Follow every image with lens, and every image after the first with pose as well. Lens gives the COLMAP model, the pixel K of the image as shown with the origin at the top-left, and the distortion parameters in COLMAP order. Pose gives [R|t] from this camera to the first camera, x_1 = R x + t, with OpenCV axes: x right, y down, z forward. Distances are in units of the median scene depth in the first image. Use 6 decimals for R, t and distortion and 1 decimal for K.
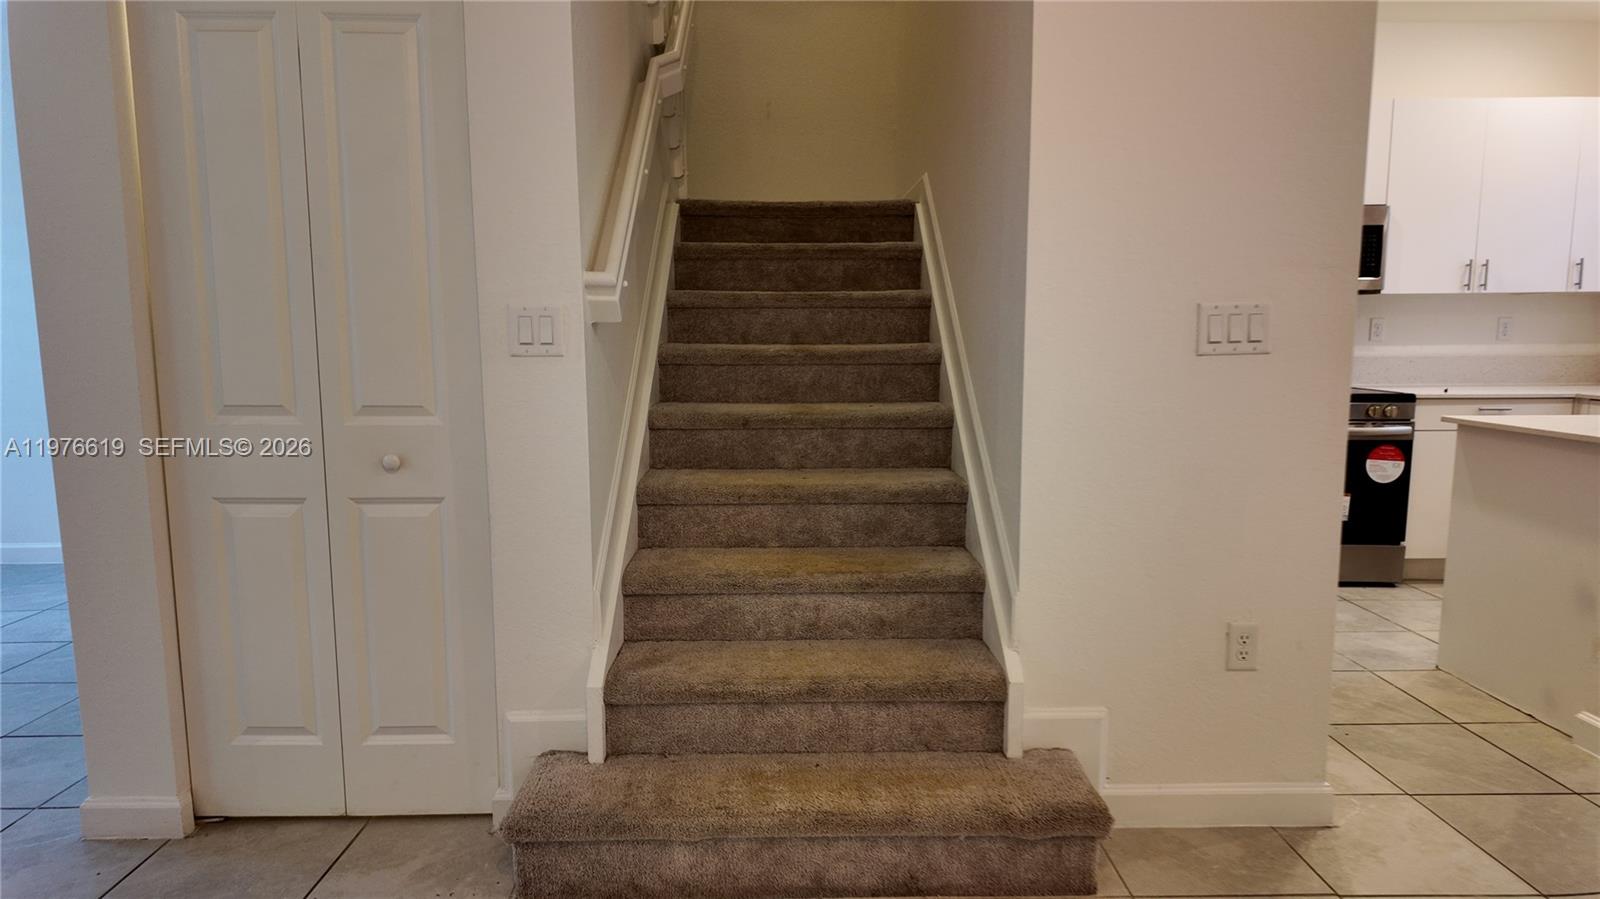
lens RADIAL K [[925.5, 0, 798.2], [0, 925.5, 447.1], [0, 0, 1]] dist [0.029403, -0.030778]
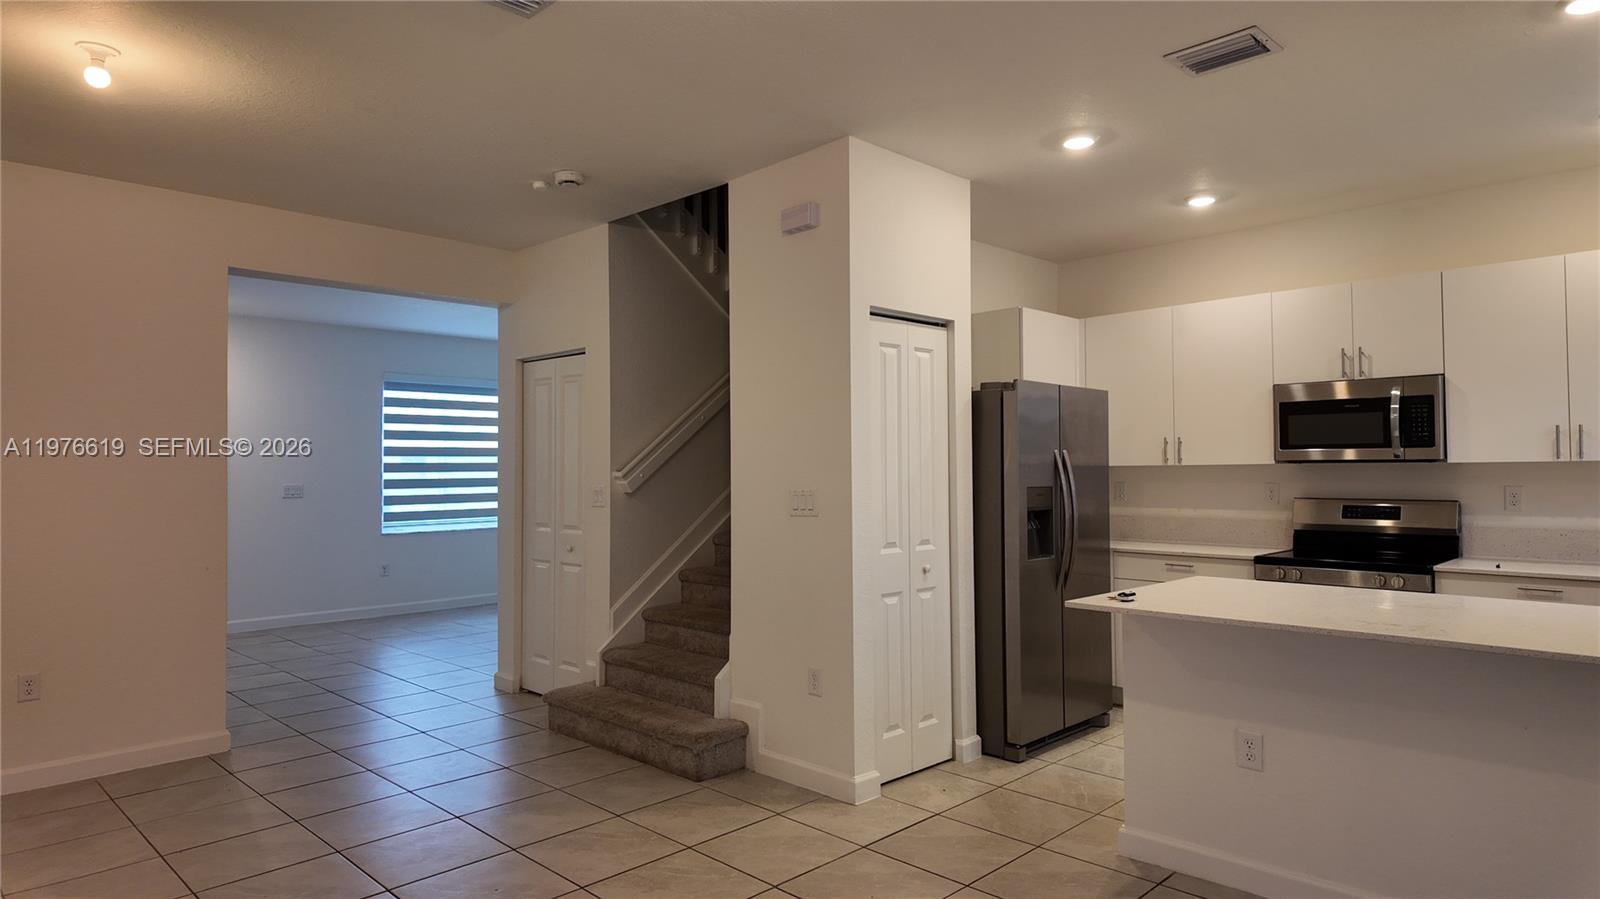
lens RADIAL K [[925.5, 0, 804.9], [0, 925.5, 445.9], [0, 0, 1]] dist [0.029403, -0.030778]
pose [[0.712202, -0.016628, -0.701778, 0.873890], [-0.086850, 0.989951, -0.111596, -0.015963], [0.696581, 0.140428, 0.703601, -0.161473]]
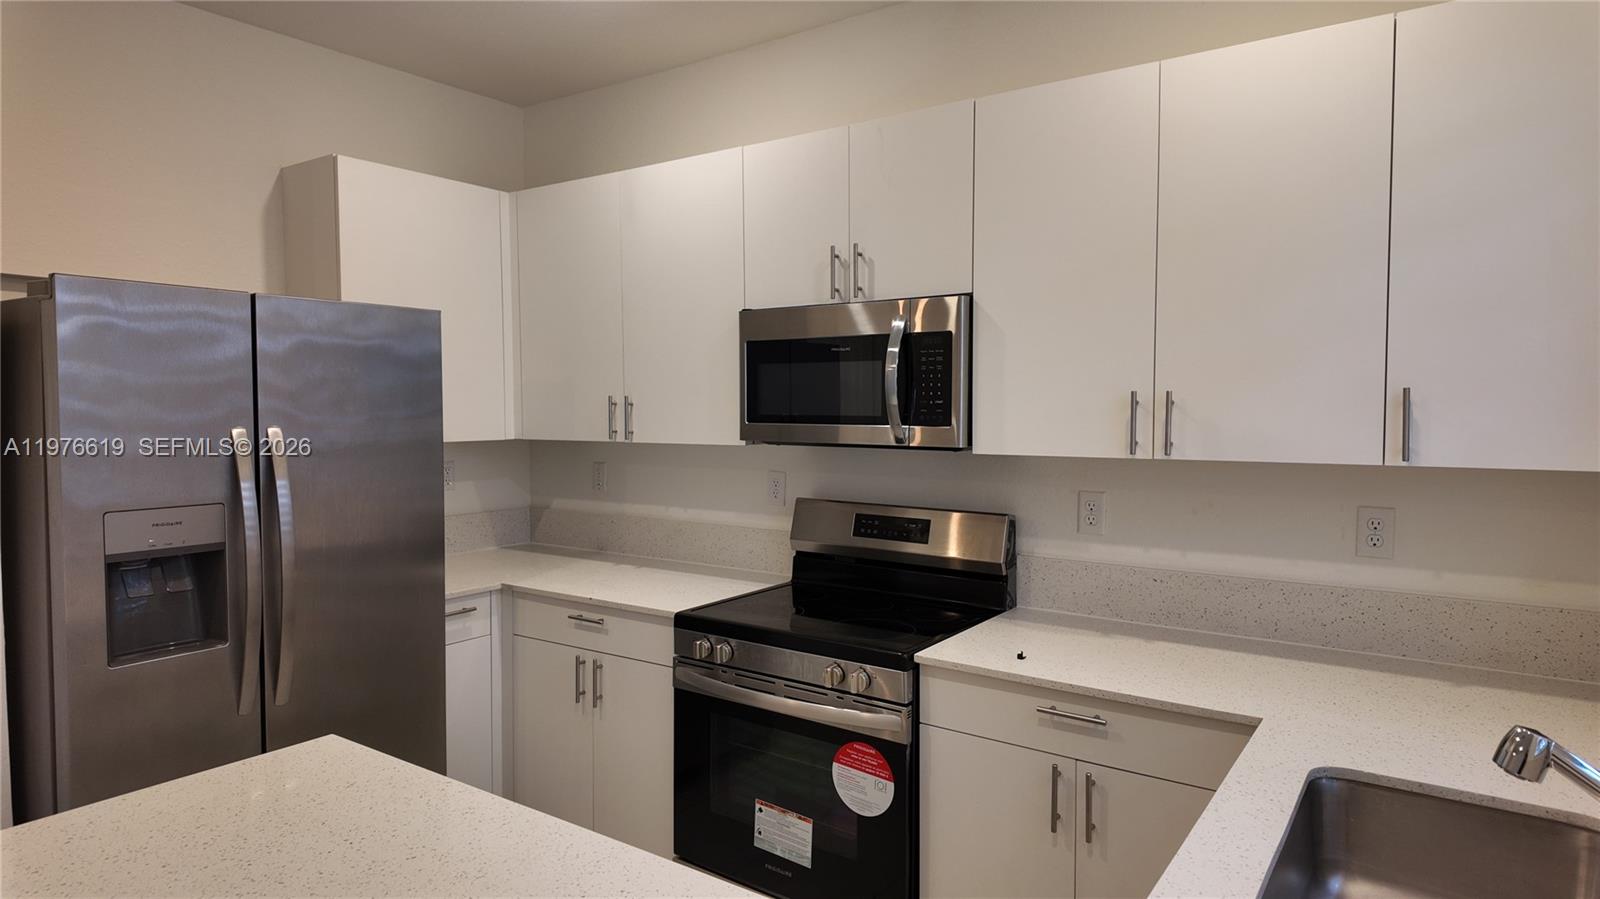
lens RADIAL K [[925.5, 0, 802.6], [0, 925.5, 445.1], [0, 0, 1]] dist [0.029403, -0.030778]
pose [[0.818353, 0.032230, -0.573811, 0.897678], [-0.076946, 0.995582, -0.053818, -0.140160], [0.569541, 0.088195, 0.817217, 0.530600]]
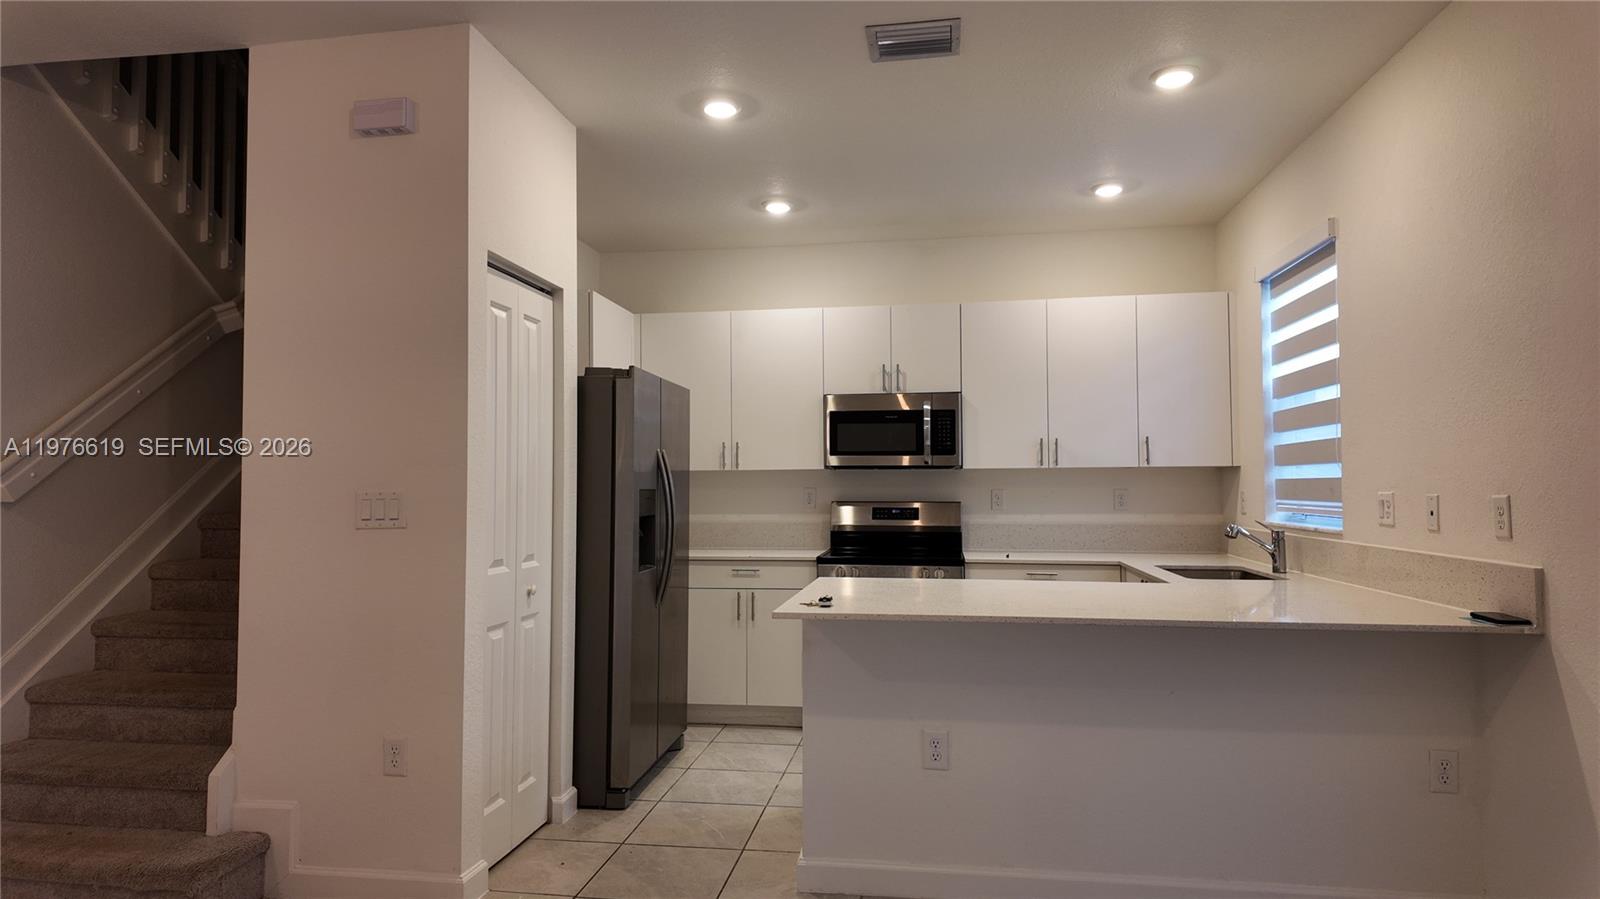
lens RADIAL K [[925.5, 0, 804.0], [0, 925.5, 450.5], [0, 0, 1]] dist [0.029403, -0.030778]
pose [[0.990365, -0.002779, -0.138451, 0.620527], [-0.019790, 0.986695, -0.161373, -0.002881], [0.137057, 0.162558, 0.977134, -0.124984]]
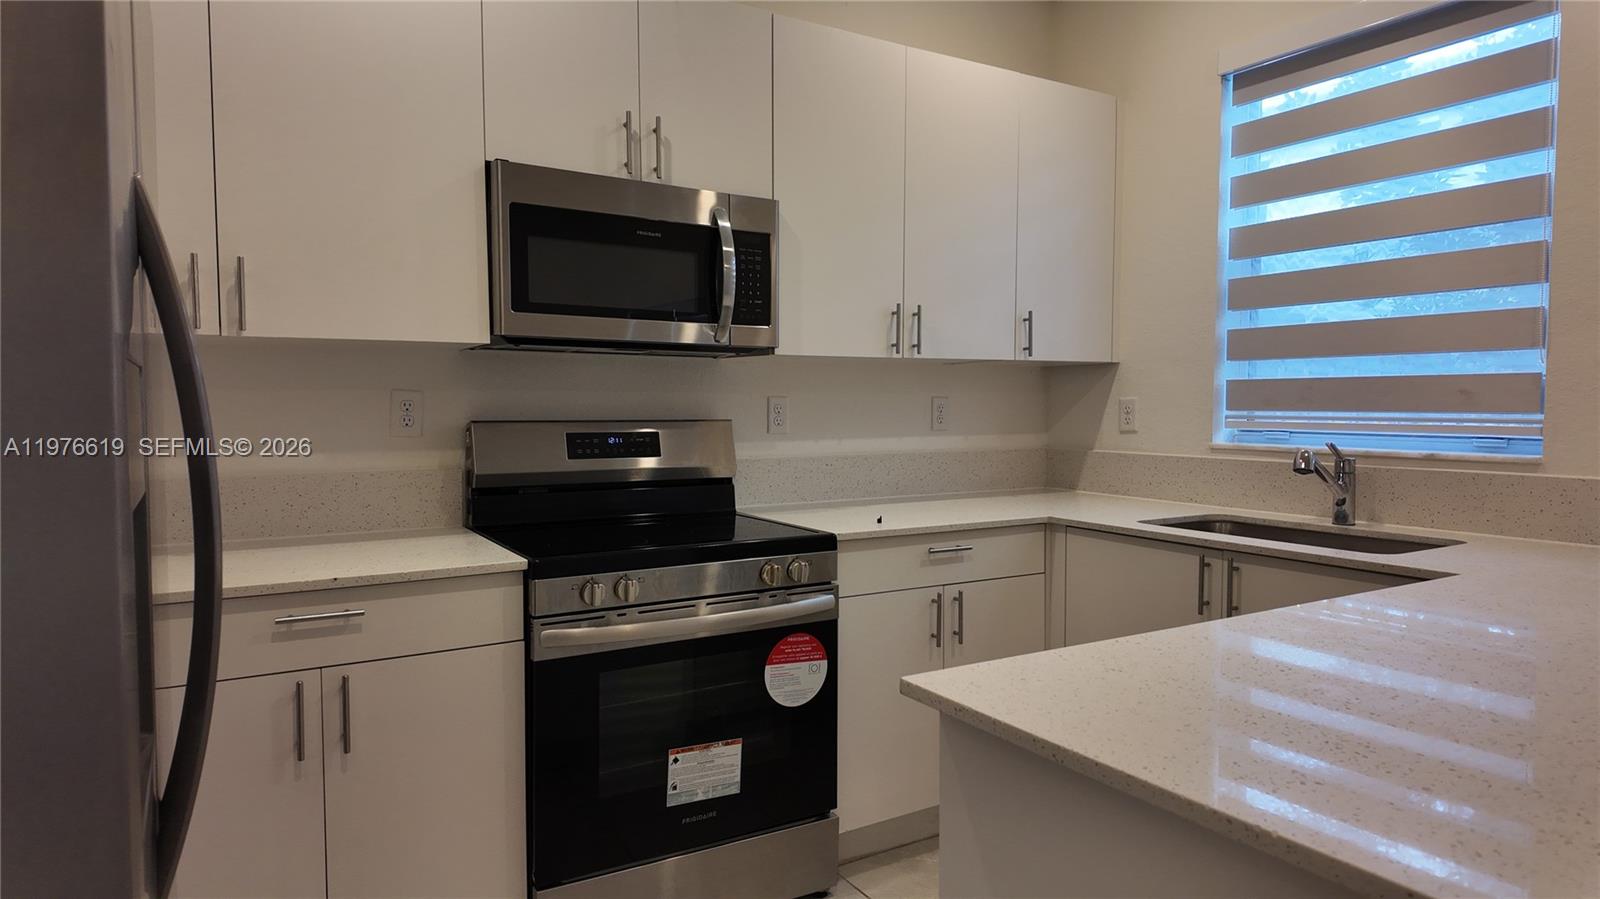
lens RADIAL K [[925.5, 0, 814.4], [0, 925.5, 453.7], [0, 0, 1]] dist [0.029403, -0.030778]
pose [[0.849886, -0.023736, 0.526431, 0.363596], [0.061748, 0.996589, -0.054753, -0.074994], [-0.523336, 0.079040, 0.848453, 0.537102]]
